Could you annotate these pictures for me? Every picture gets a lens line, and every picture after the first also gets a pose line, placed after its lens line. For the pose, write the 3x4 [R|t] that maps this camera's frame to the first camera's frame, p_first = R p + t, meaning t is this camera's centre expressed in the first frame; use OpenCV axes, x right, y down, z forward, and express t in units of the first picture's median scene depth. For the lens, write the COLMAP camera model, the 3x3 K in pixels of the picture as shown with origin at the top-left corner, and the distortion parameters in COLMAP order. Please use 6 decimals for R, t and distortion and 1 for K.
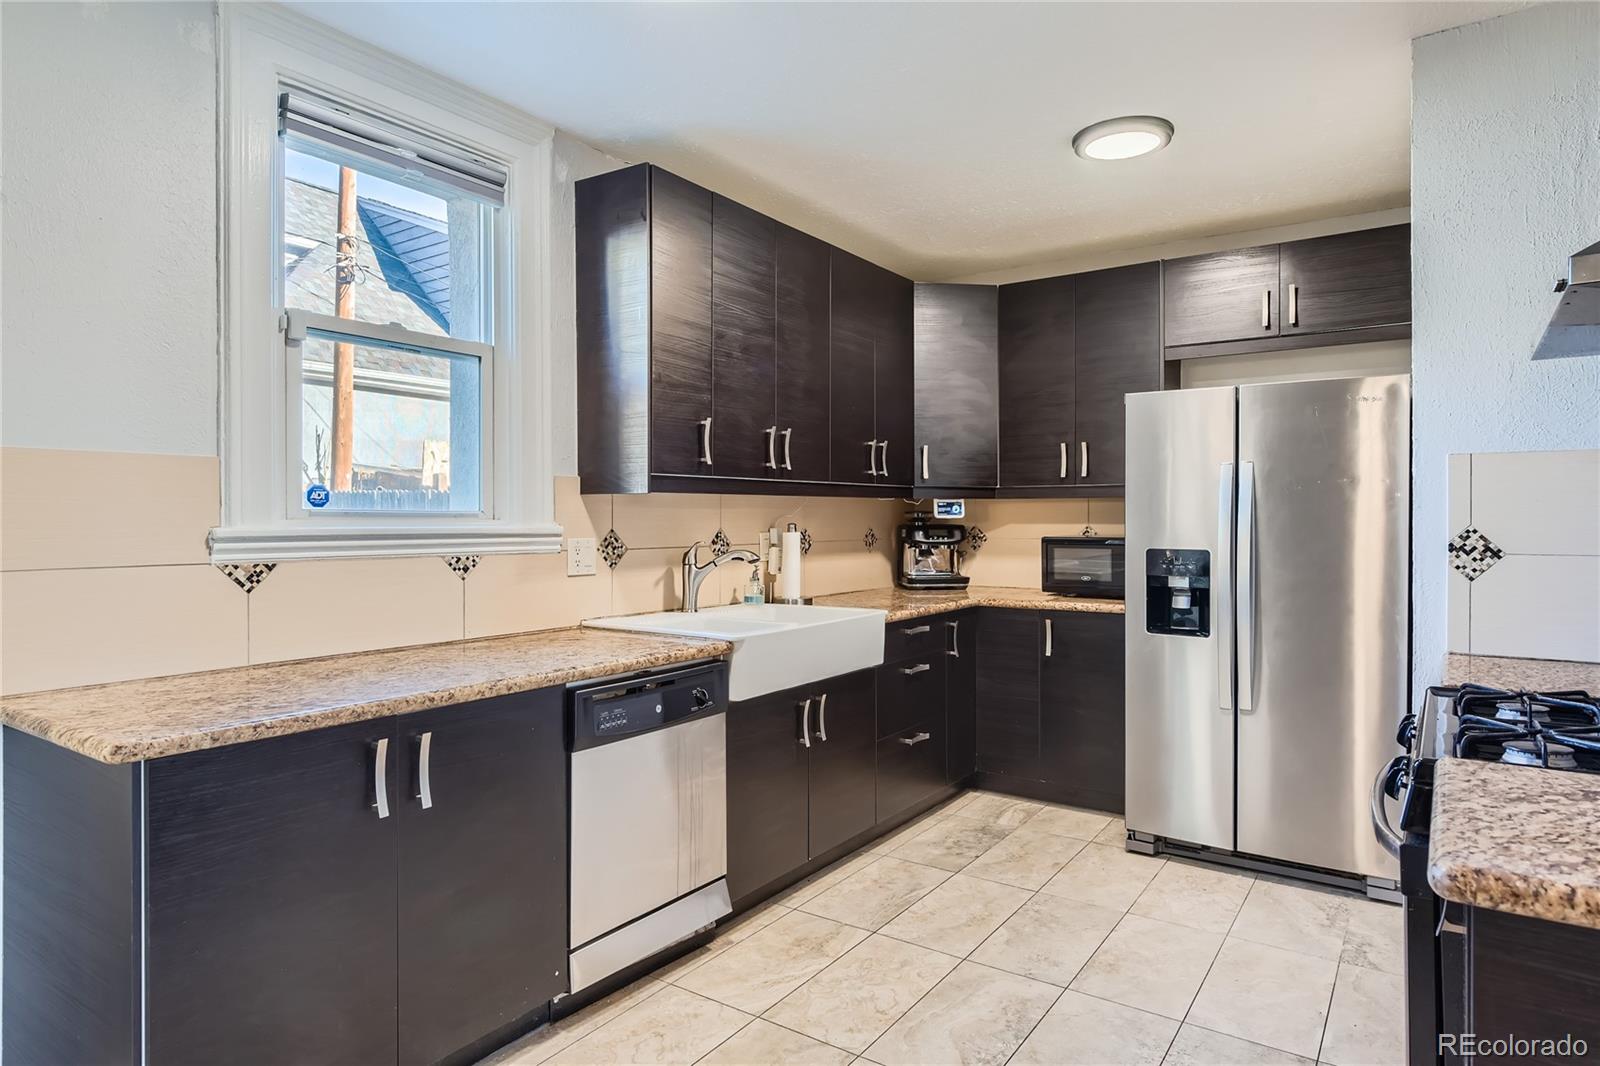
lens RADIAL K [[936.7, 0, 798.8], [0, 936.7, 525.7], [0, 0, 1]] dist [0.003409, 0.000833]
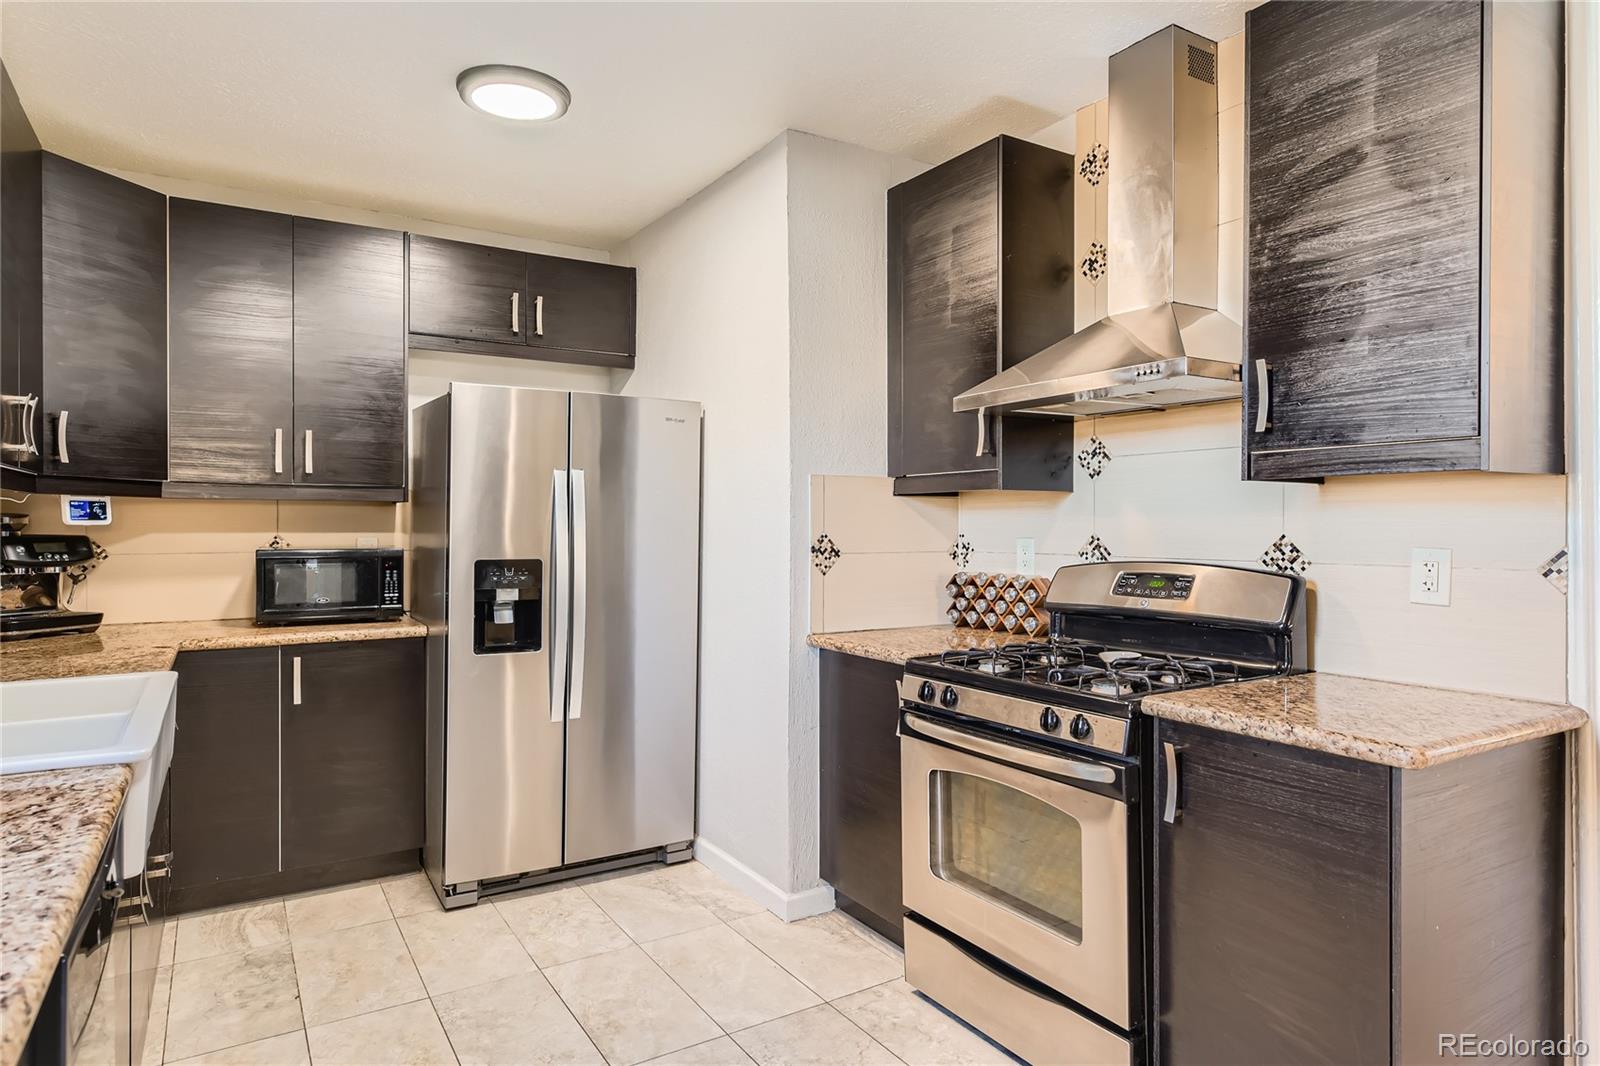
lens RADIAL K [[936.7, 0, 805.3], [0, 936.7, 529.4], [0, 0, 1]] dist [0.003409, 0.000833]
pose [[0.399595, -0.004355, 0.916681, -0.317387], [0.006448, 0.999977, 0.001940, -0.004120], [-0.916669, 0.005135, 0.399614, 0.360567]]
